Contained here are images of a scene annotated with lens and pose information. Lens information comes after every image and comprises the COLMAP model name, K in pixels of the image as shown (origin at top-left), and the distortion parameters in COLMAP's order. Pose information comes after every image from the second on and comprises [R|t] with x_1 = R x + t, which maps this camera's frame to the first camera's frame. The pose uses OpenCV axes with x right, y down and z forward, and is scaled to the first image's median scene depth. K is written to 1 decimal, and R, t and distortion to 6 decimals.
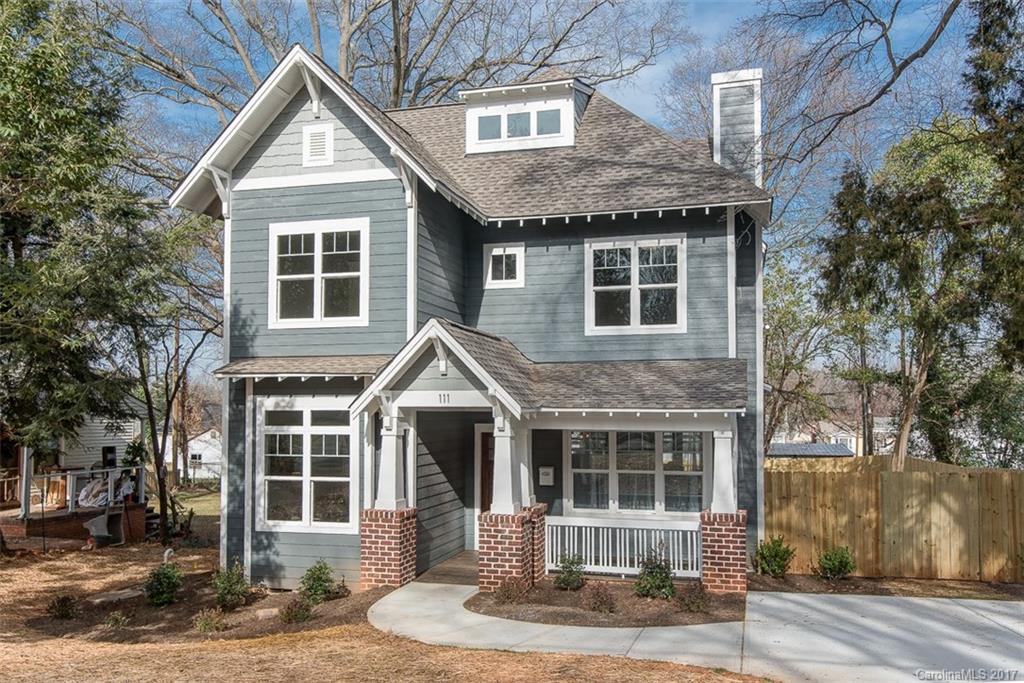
lens RADIAL K [[839.4, 0, 511.9], [0, 839.4, 335.8], [0, 0, 1]] dist [0.032069, -0.000575]
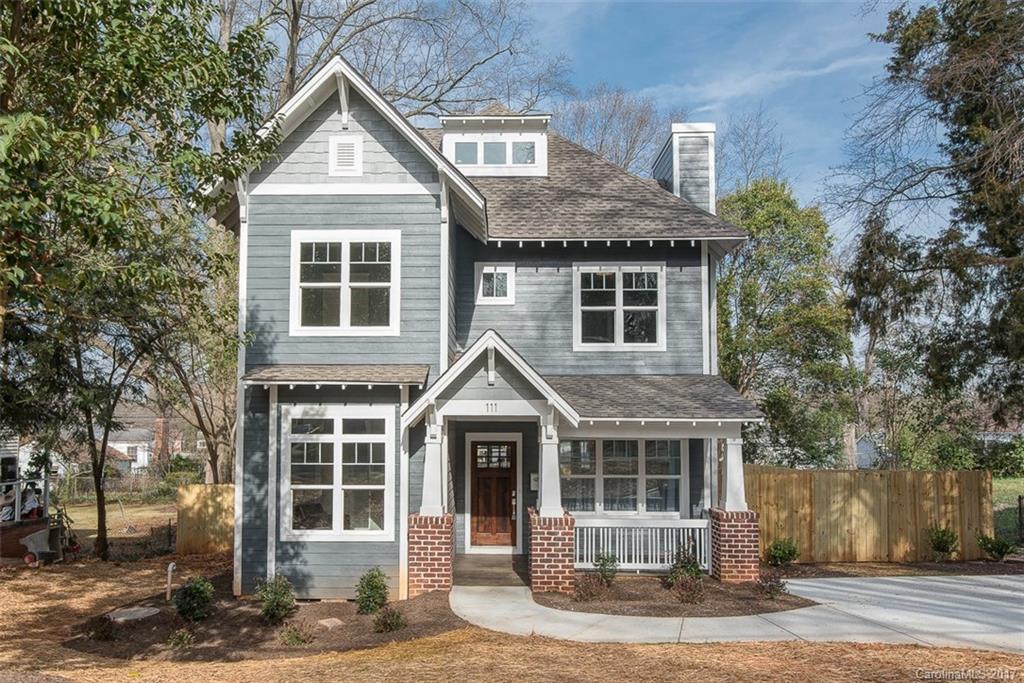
lens RADIAL K [[774.0, 0, 512.0], [0, 774.0, 341.5], [0, 0, 1]] dist [0.000764, 0.001548]
pose [[0.970645, 0.028383, 0.238837, -0.255833], [-0.024389, 0.999509, -0.019661, 0.009807], [-0.239278, 0.013259, 0.970861, 0.054804]]
